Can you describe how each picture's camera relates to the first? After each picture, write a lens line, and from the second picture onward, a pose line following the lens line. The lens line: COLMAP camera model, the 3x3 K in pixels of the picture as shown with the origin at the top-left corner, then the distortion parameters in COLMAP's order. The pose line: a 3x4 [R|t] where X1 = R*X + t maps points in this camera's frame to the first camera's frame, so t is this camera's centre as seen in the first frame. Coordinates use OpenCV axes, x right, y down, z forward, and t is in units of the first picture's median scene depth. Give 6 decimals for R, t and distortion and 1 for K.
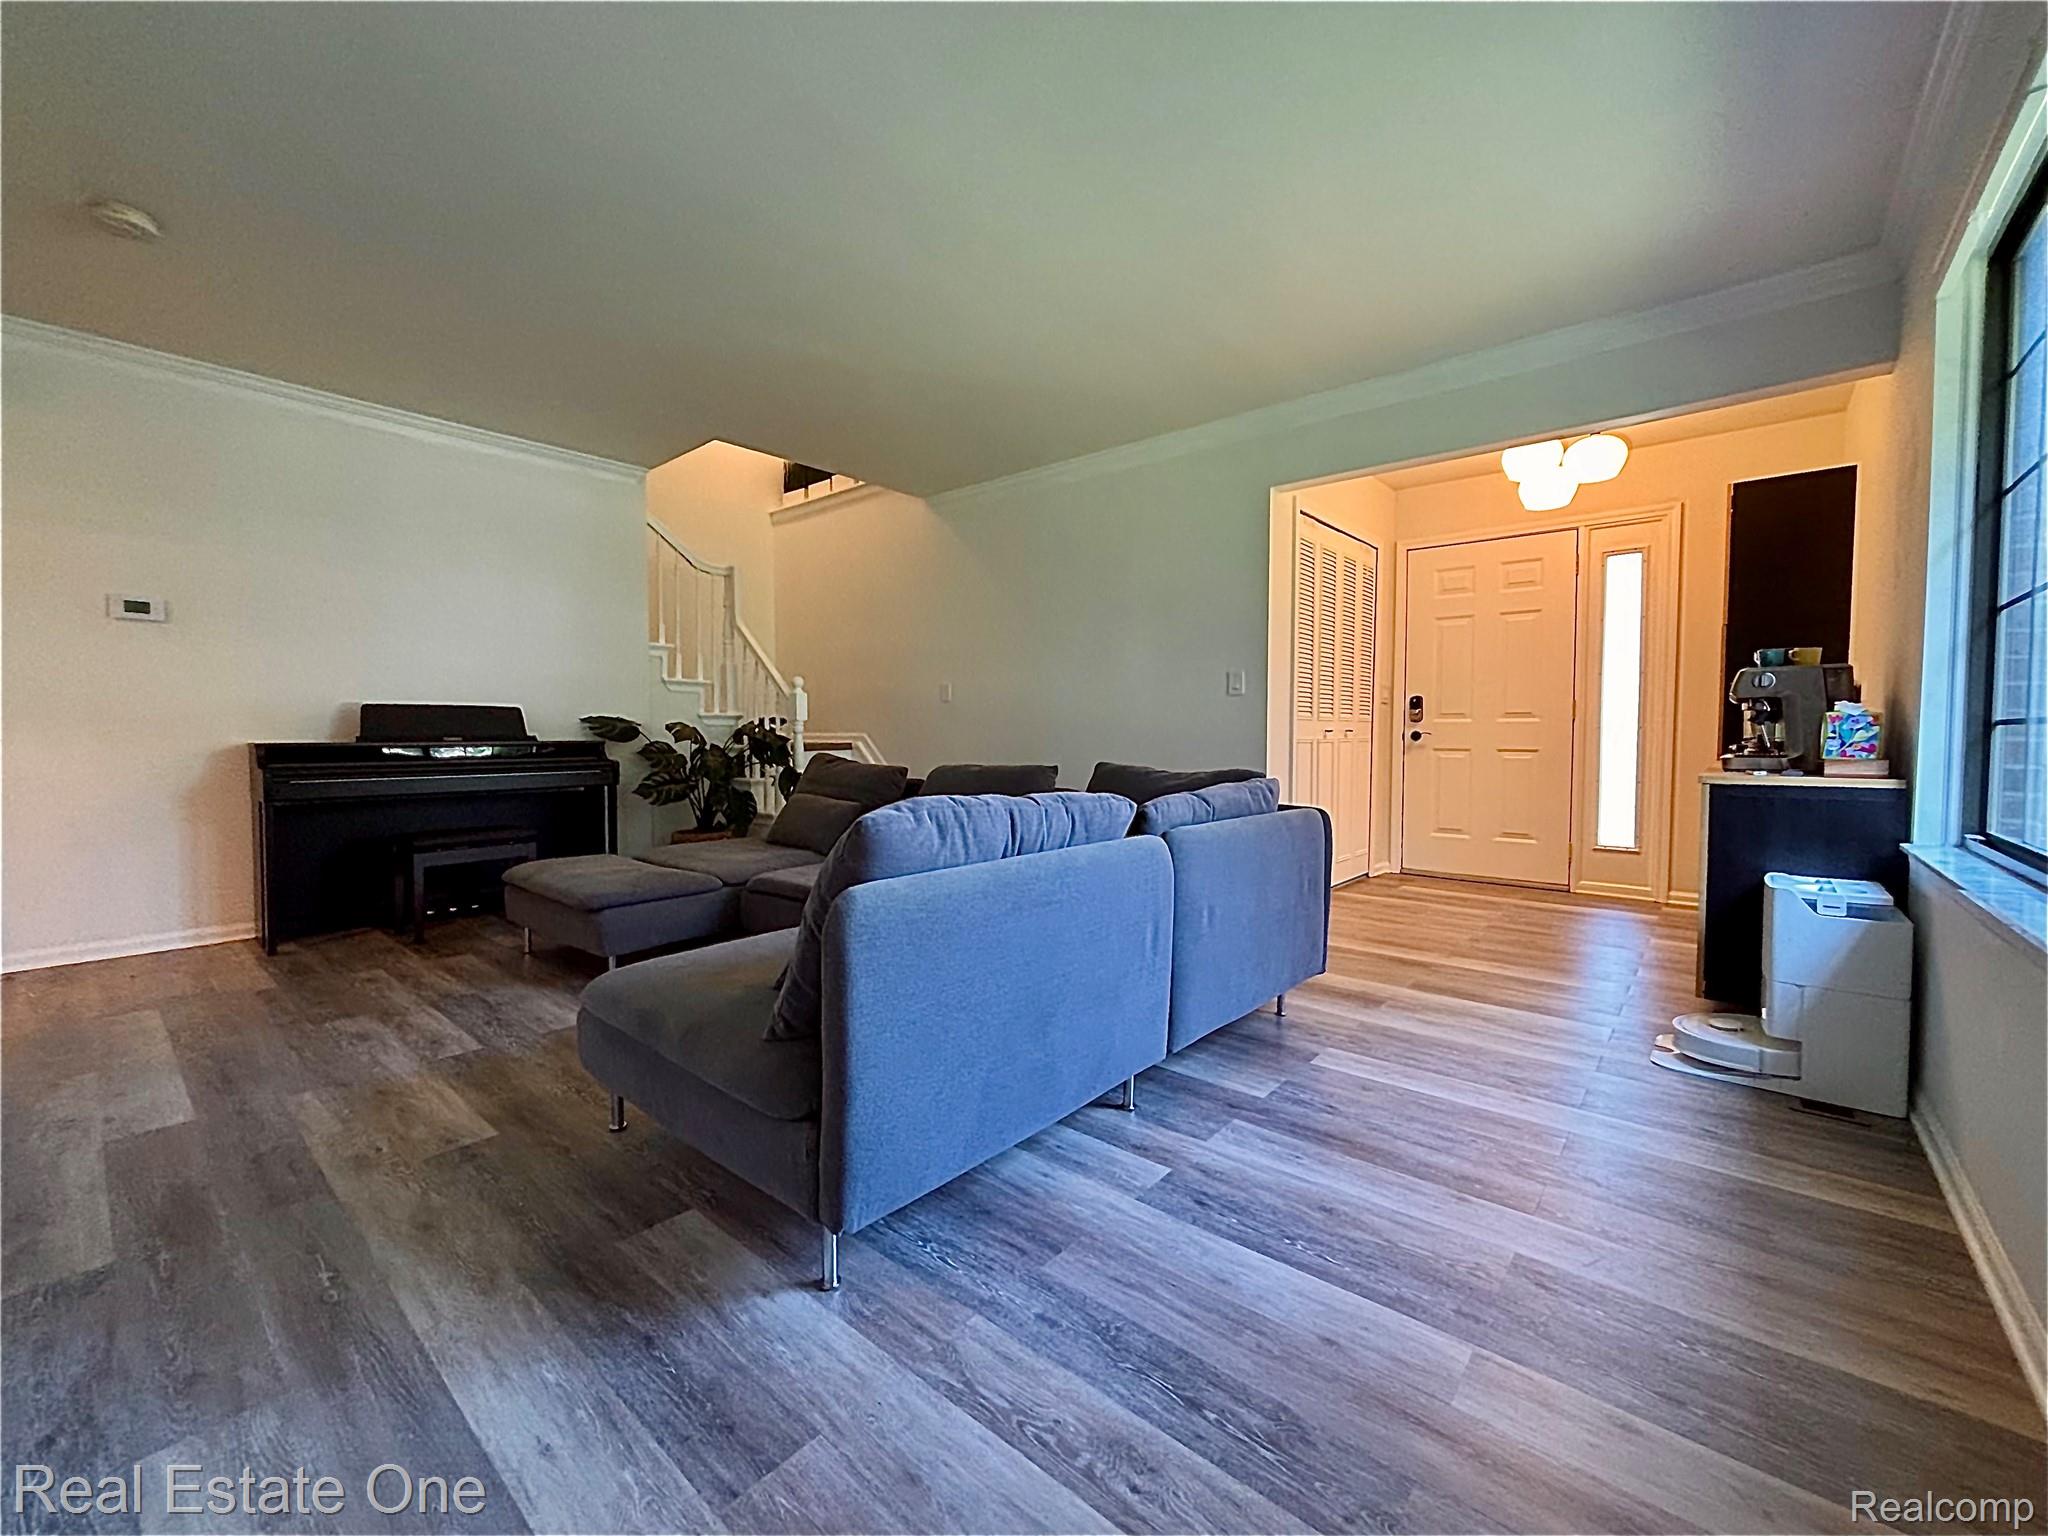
lens RADIAL K [[827.9, 0, 1024.0], [0, 827.9, 768.0], [0, 0, 1]] dist [0.002357, 0.000320]
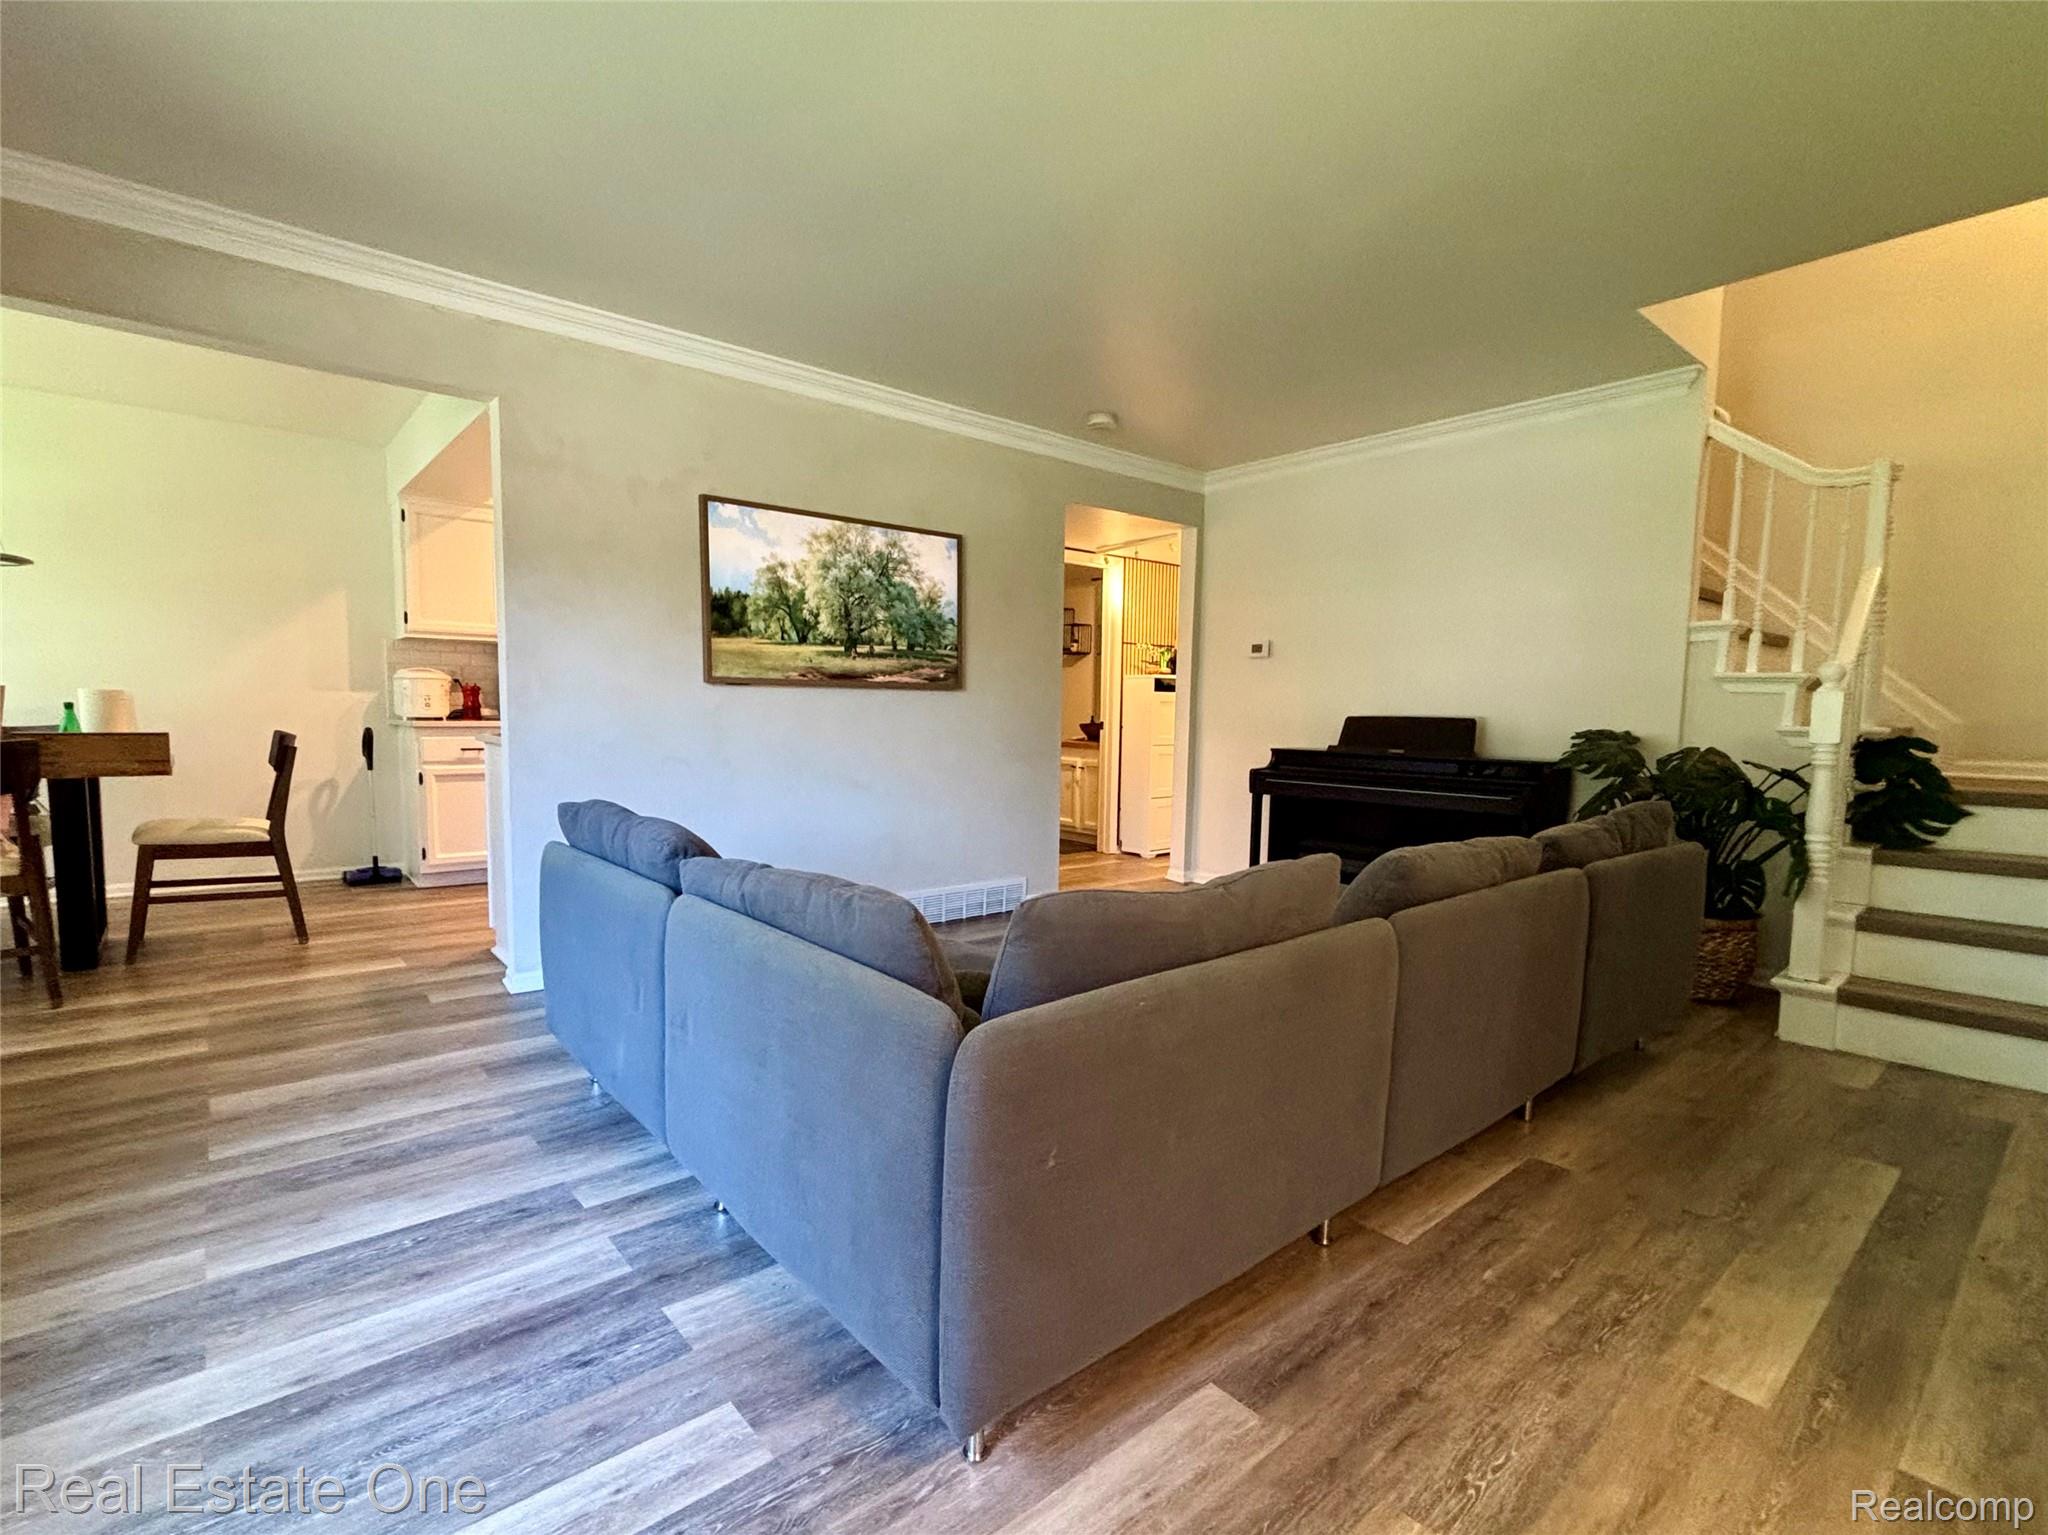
lens RADIAL K [[947.3, 0, 1006.4], [0, 947.3, 799.5], [0, 0, 1]] dist [0.015289, 0.000432]
pose [[-0.160786, 0.089359, -0.982936, 1.392335], [-0.056893, 0.993398, 0.099616, -0.176567], [0.985348, 0.071939, -0.154640, 1.930048]]
